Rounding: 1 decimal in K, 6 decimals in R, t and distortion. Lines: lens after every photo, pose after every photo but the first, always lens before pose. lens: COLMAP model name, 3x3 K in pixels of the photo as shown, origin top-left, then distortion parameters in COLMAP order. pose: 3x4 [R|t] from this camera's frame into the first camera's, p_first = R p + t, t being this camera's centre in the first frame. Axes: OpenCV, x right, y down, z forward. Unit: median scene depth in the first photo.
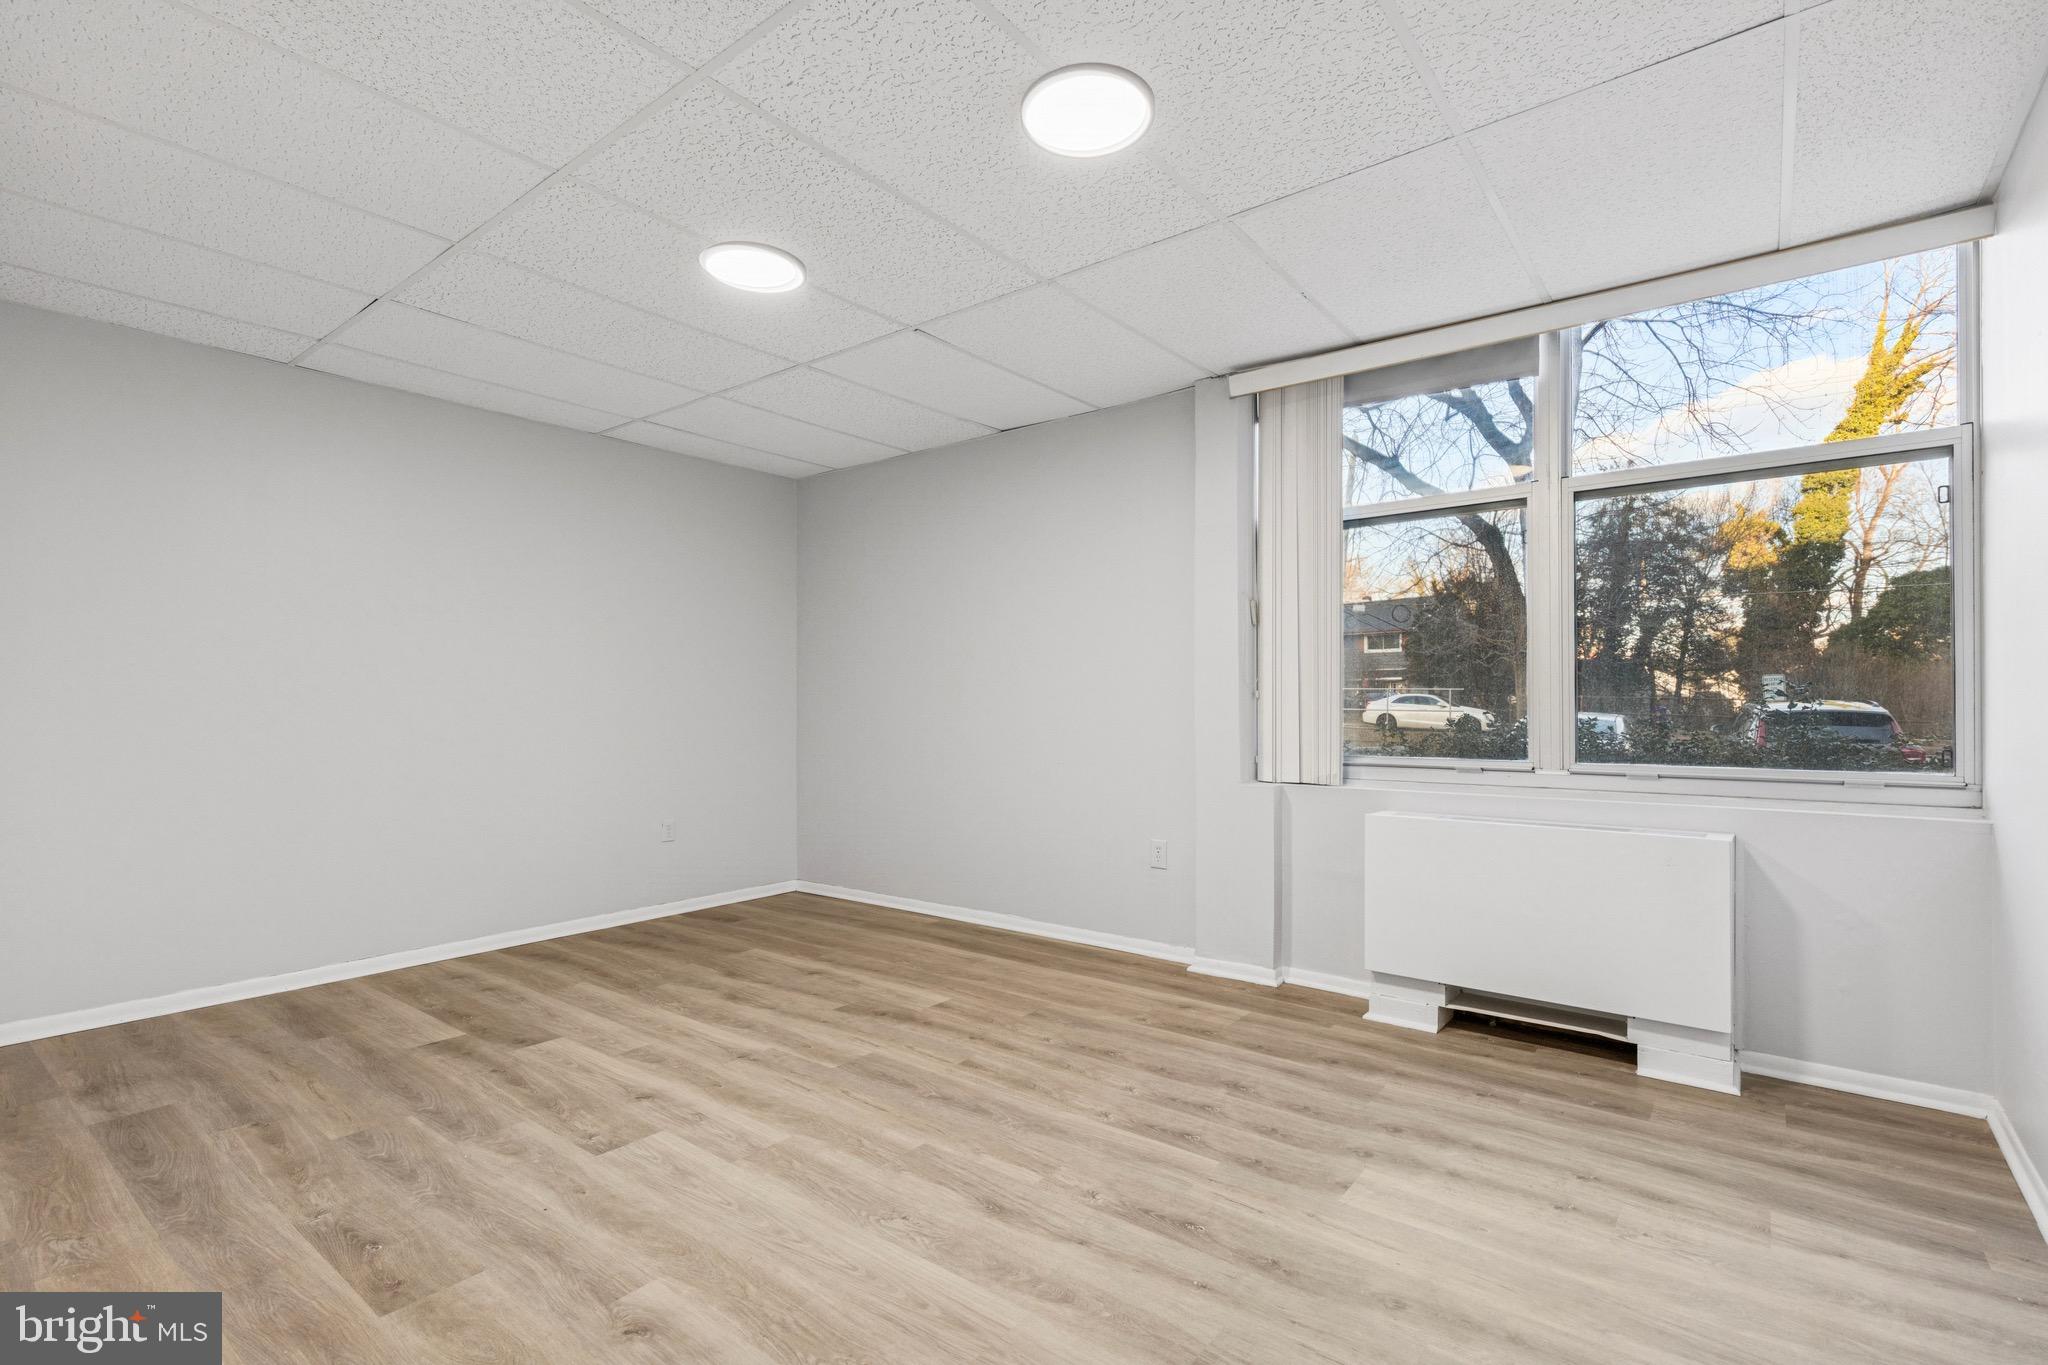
lens RADIAL K [[951.6, 0, 1048.6], [0, 951.6, 709.1], [0, 0, 1]] dist [0.009831, -0.001372]
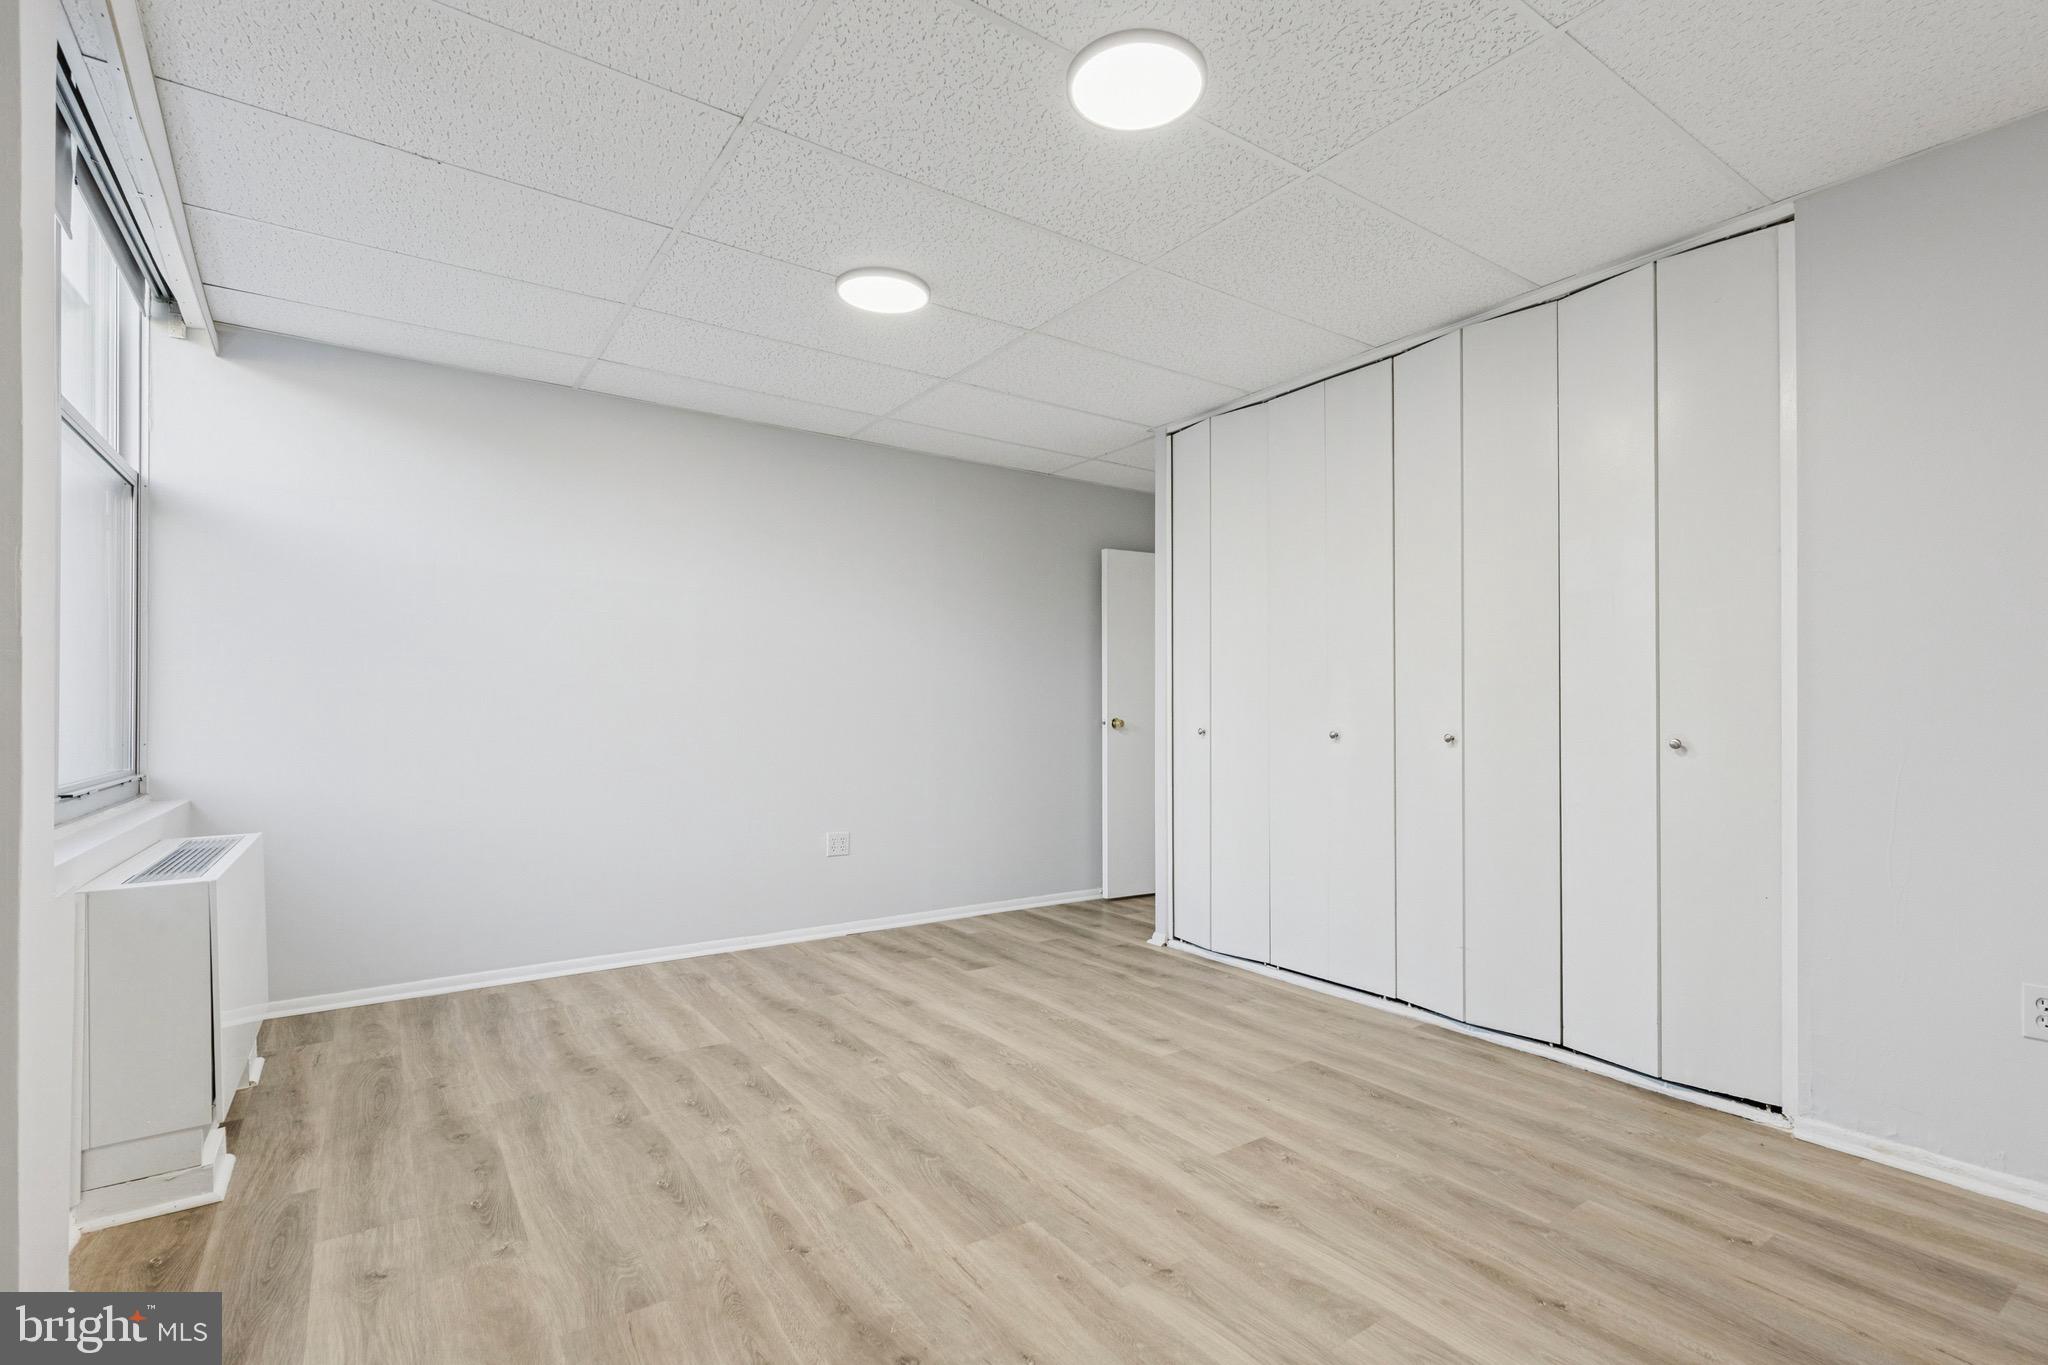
lens RADIAL K [[951.6, 0, 1048.6], [0, 951.6, 709.1], [0, 0, 1]] dist [0.009831, -0.001372]
pose [[-0.957215, 0.003161, 0.289362, -0.446206], [0.003142, 0.999995, -0.000531, -0.003207], [-0.289362, 0.000401, -0.957220, 1.679676]]
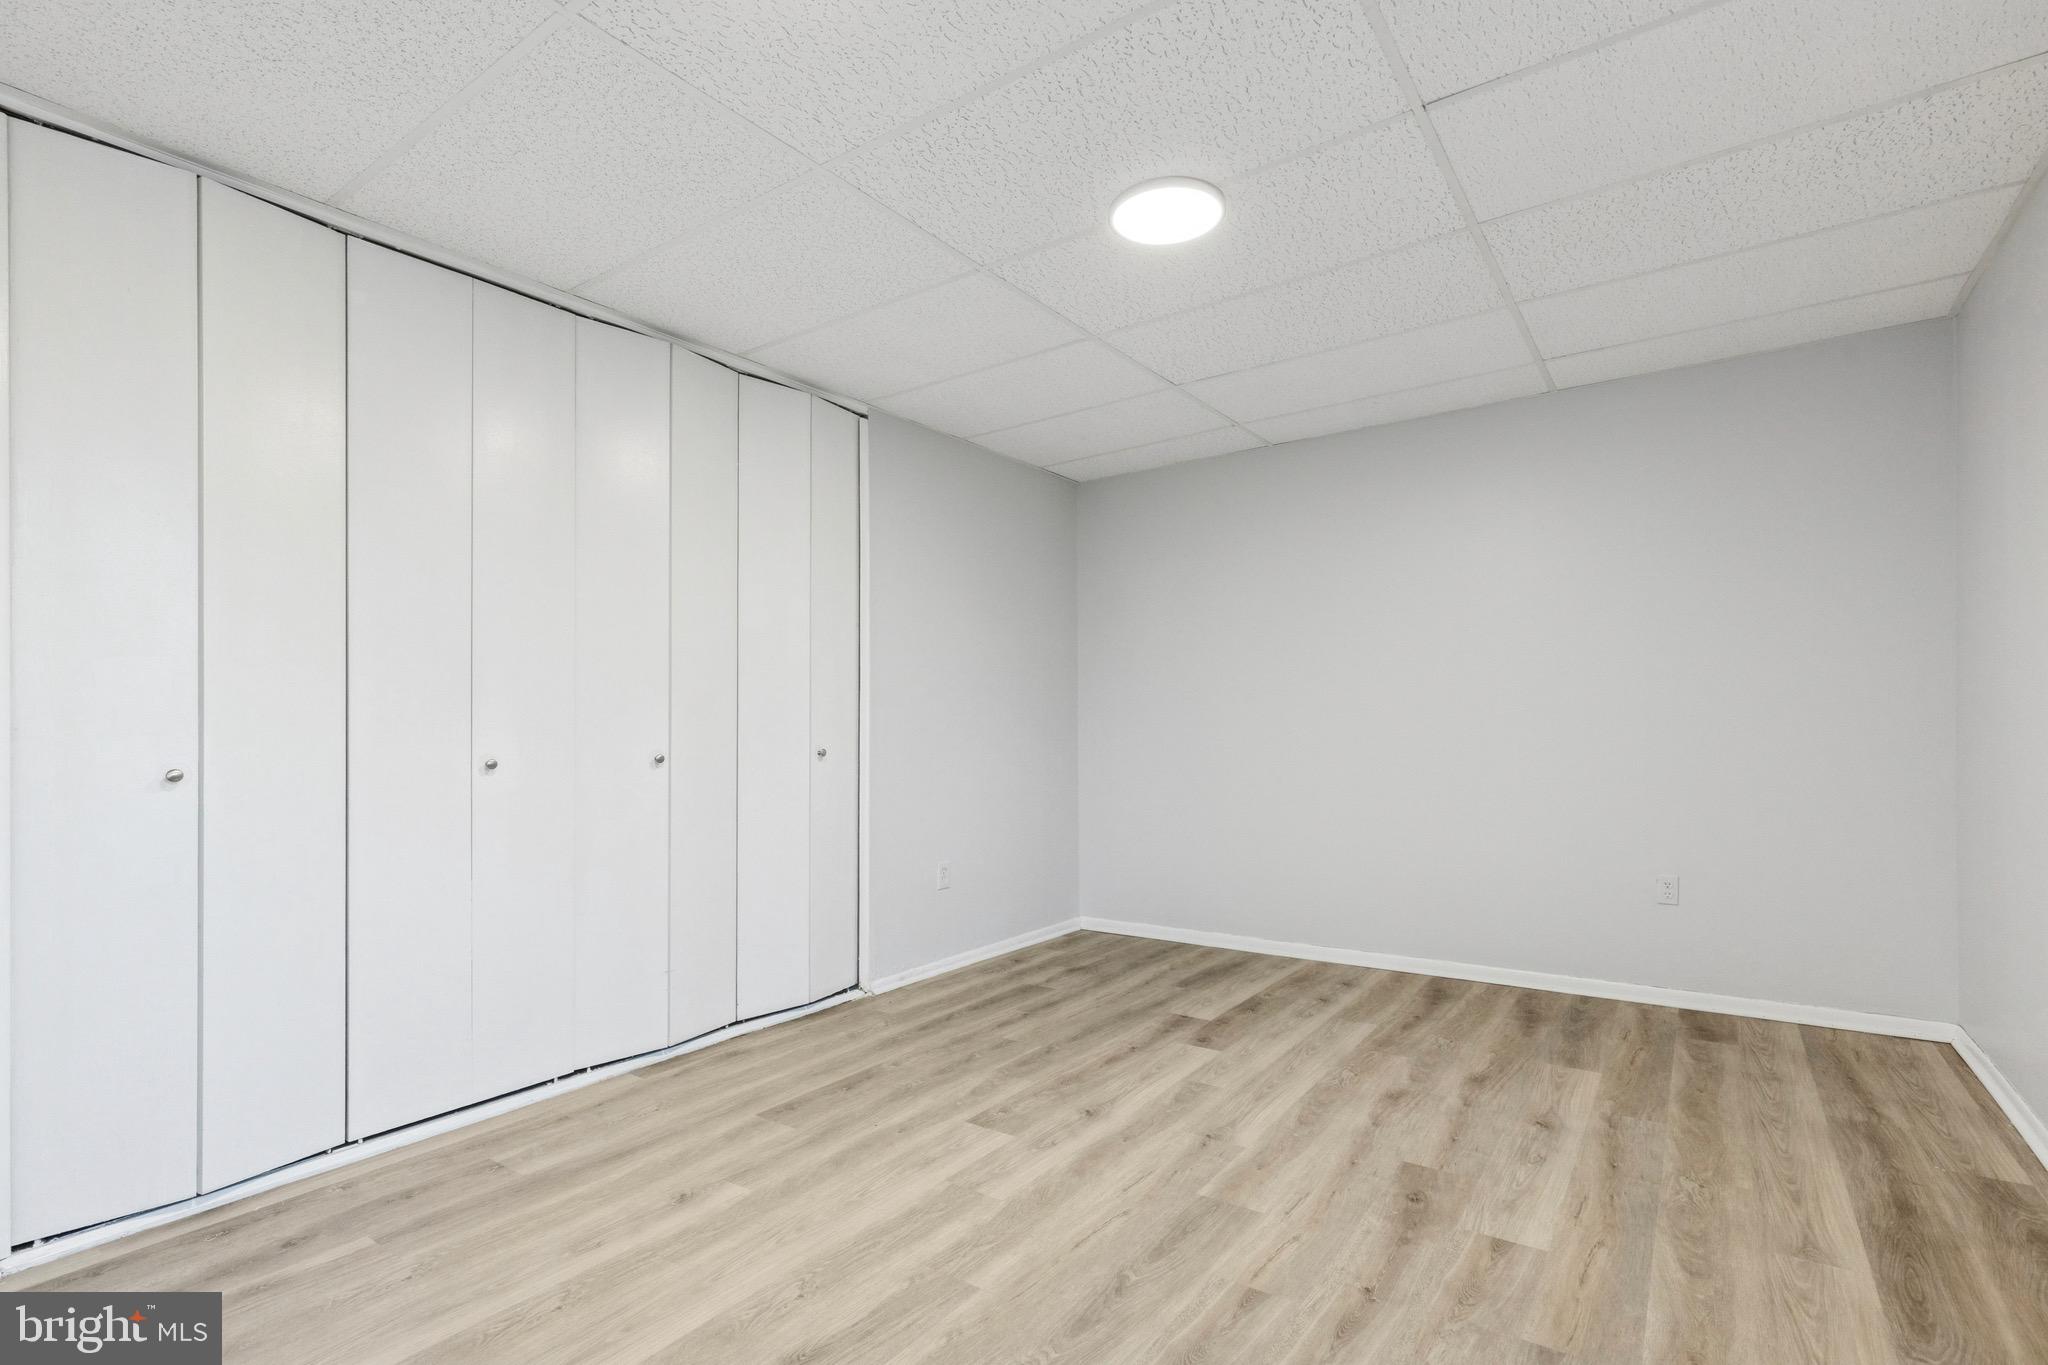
lens RADIAL K [[951.6, 0, 1048.6], [0, 951.6, 709.1], [0, 0, 1]] dist [0.009831, -0.001372]
pose [[0.049064, -0.017911, -0.998635, 0.546804], [0.006159, 0.999826, -0.017630, -0.002432], [0.998777, -0.005285, 0.049165, 0.846987]]
